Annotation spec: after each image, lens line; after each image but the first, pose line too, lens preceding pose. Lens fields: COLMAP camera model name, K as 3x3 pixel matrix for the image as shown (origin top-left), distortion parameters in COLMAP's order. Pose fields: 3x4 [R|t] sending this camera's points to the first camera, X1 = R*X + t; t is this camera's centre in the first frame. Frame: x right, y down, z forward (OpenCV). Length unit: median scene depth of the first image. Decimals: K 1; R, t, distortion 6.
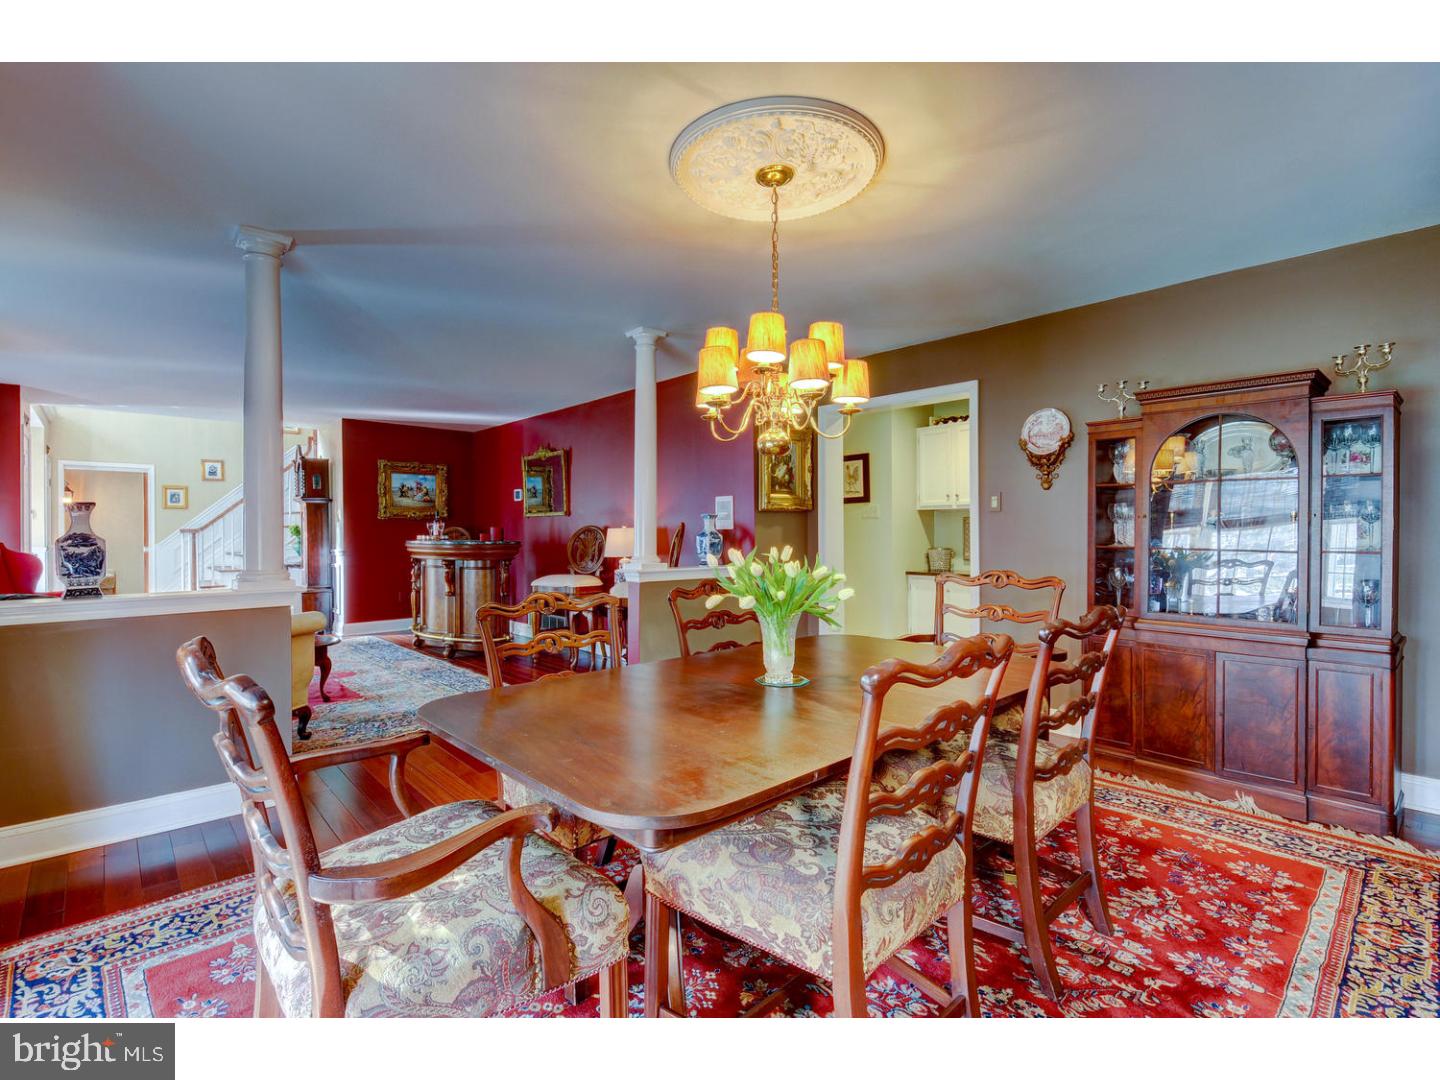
lens RADIAL K [[632.3, 0, 736.0], [0, 632.3, 540.7], [0, 0, 1]] dist [-0.001615, -0.009367]
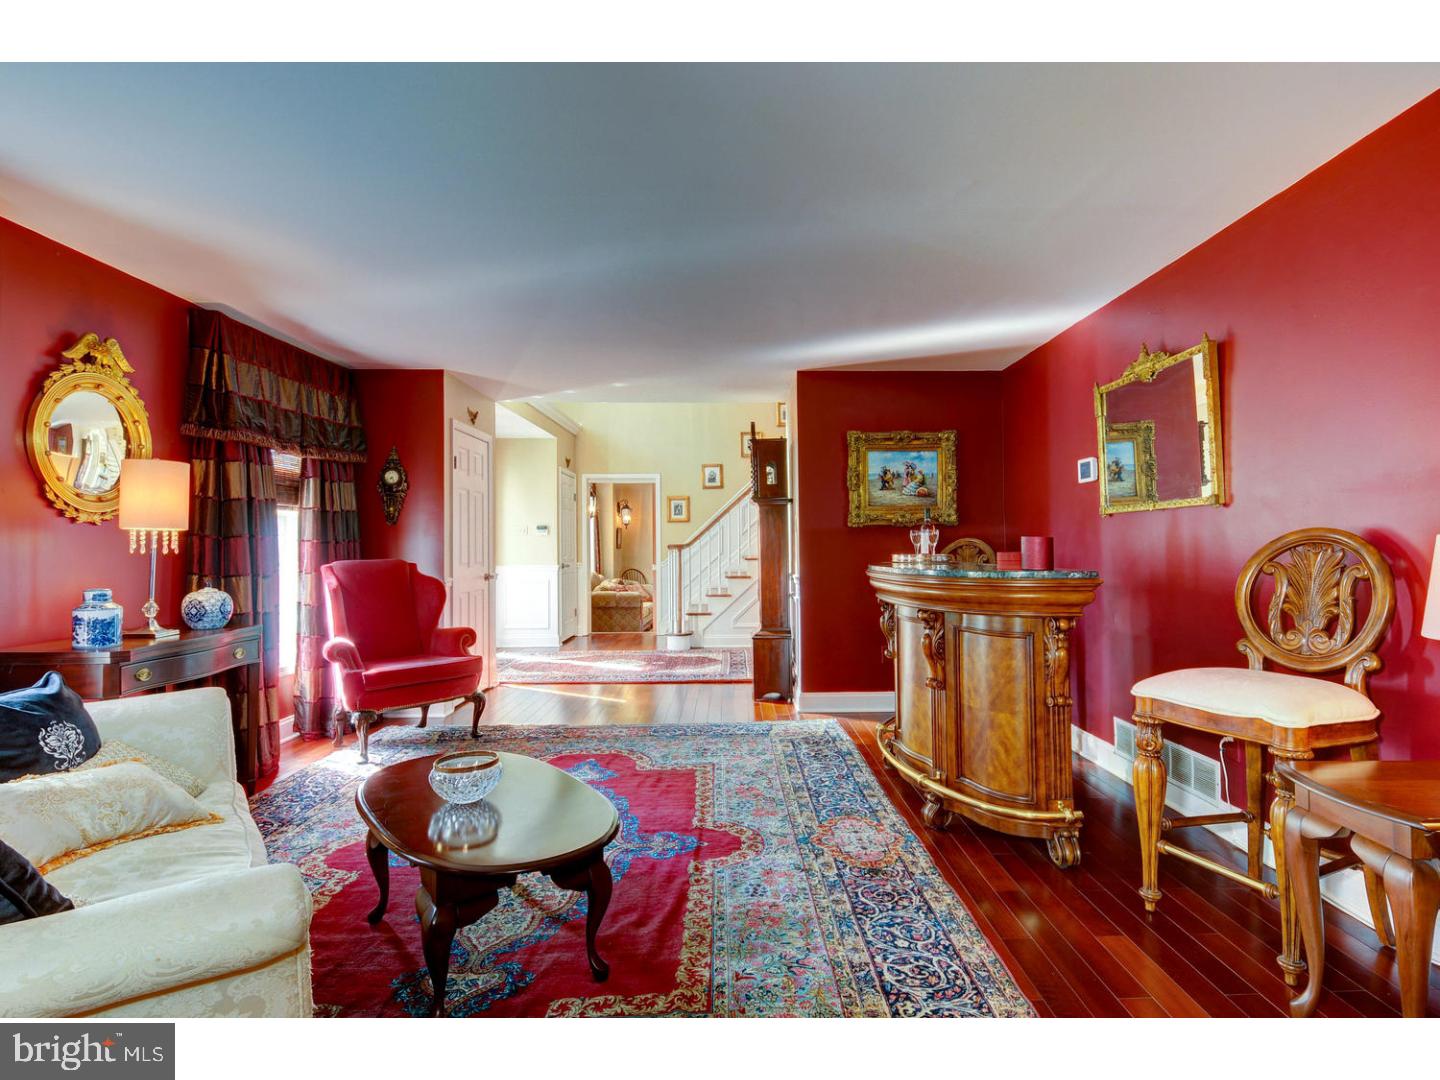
lens RADIAL K [[726.0, 0, 729.1], [0, 726.0, 537.9], [0, 0, 1]] dist [0.000309, -0.000437]
pose [[0.708888, -0.012427, -0.705212, -0.155385], [-0.003527, 0.999770, -0.021163, -0.008384], [0.705312, 0.017490, 0.708681, 0.434544]]
